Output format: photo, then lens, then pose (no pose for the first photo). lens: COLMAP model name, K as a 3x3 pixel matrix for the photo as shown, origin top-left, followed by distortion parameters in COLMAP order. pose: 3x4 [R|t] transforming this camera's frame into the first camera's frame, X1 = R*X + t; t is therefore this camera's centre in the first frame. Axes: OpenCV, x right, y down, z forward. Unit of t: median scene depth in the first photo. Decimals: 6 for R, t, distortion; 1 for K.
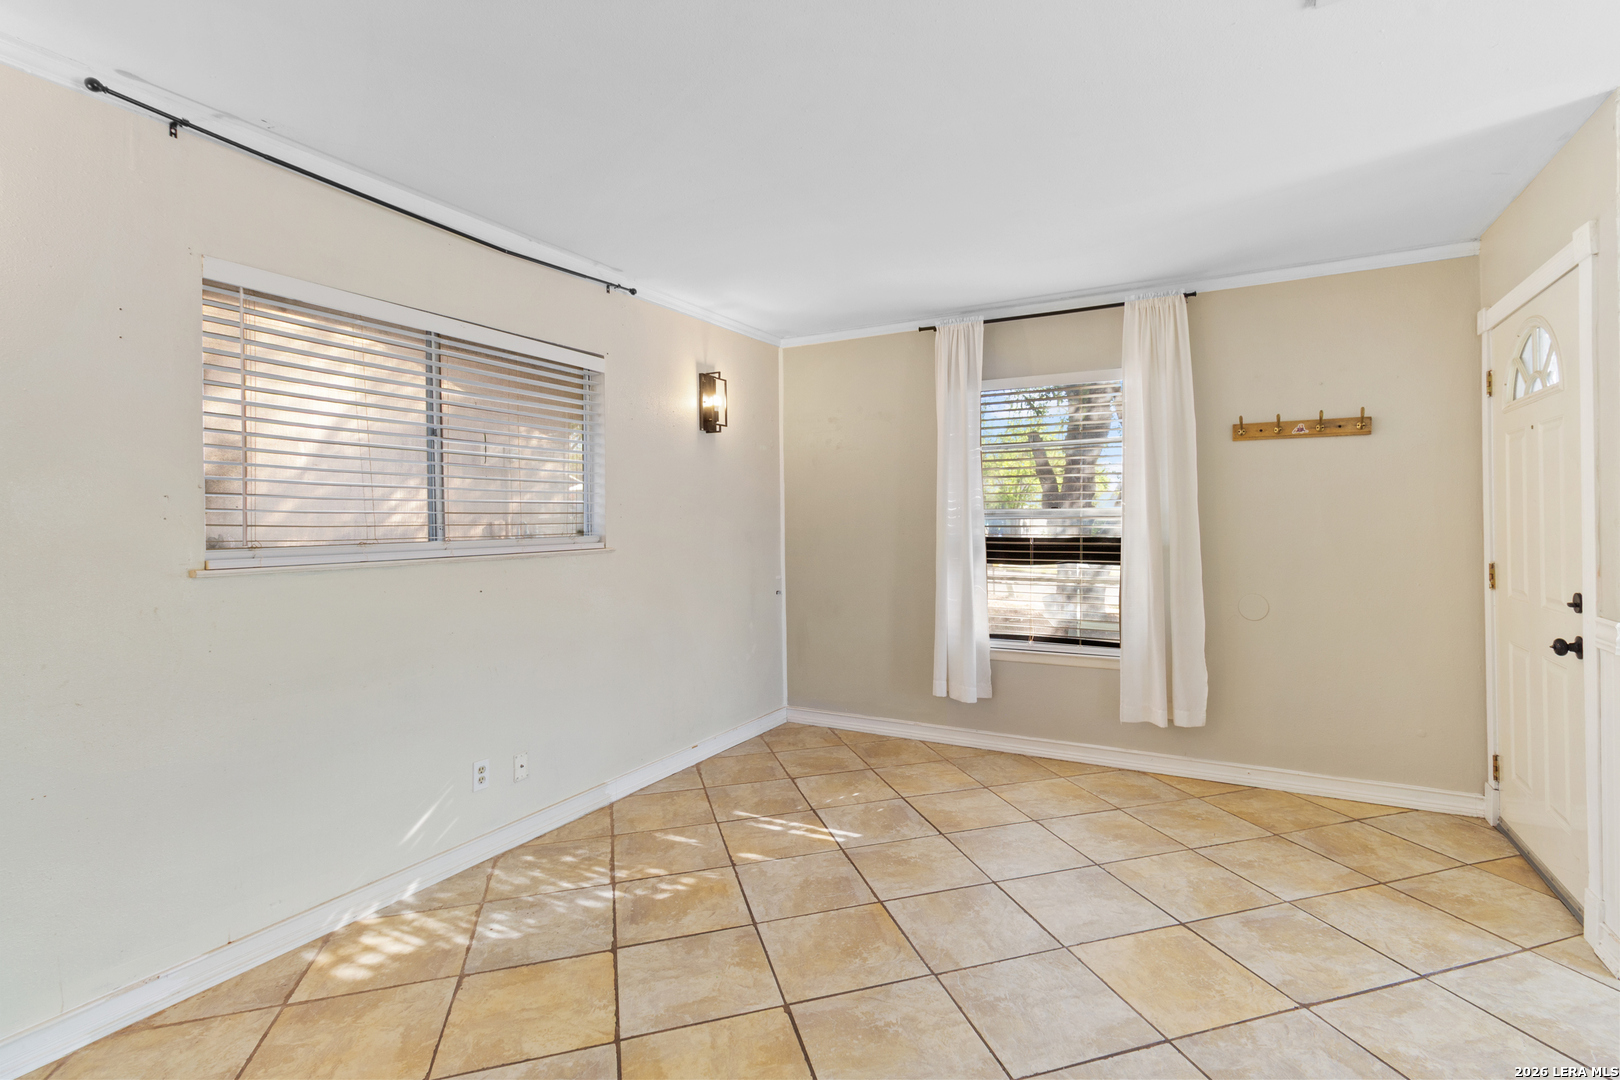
lens RADIAL K [[755.7, 0, 841.7], [0, 755.7, 524.1], [0, 0, 1]] dist [0.003505, -0.000631]
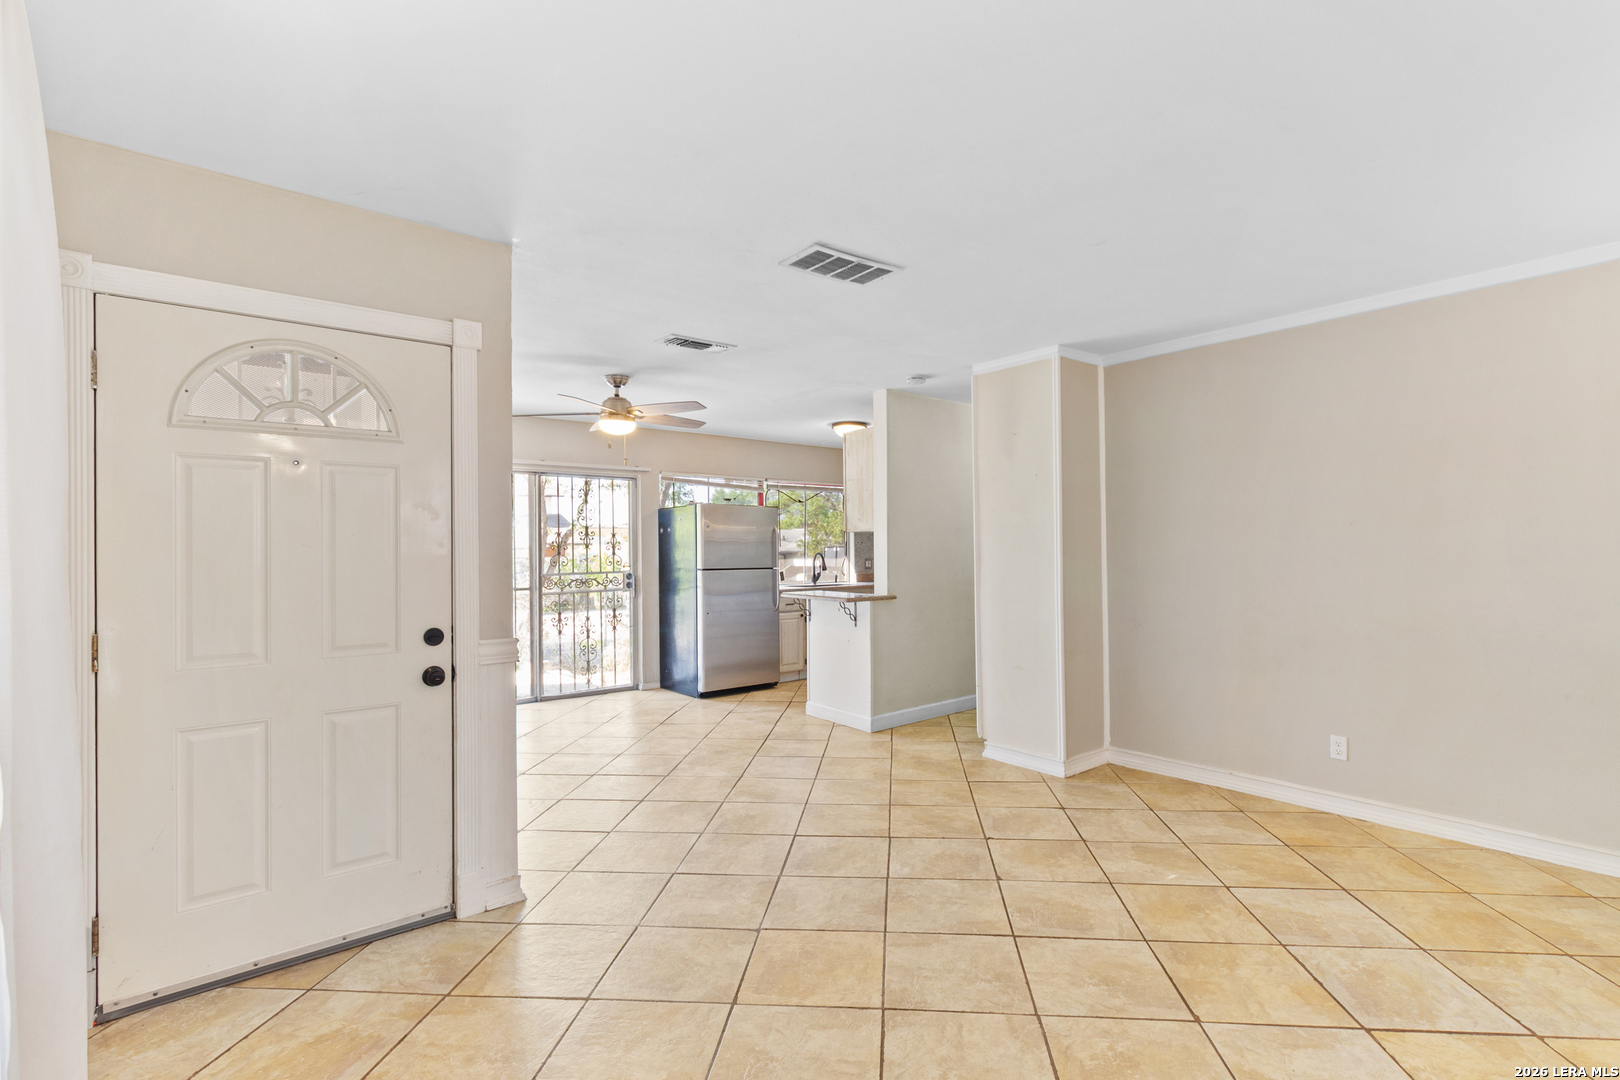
lens RADIAL K [[755.7, 0, 837.3], [0, 755.7, 550.9], [0, 0, 1]] dist [0.003505, -0.000631]
pose [[-0.926905, 0.019122, 0.374809, -0.009655], [0.020220, 0.999795, -0.001004, -0.006824], [-0.374751, 0.006648, -0.927102, 1.215975]]
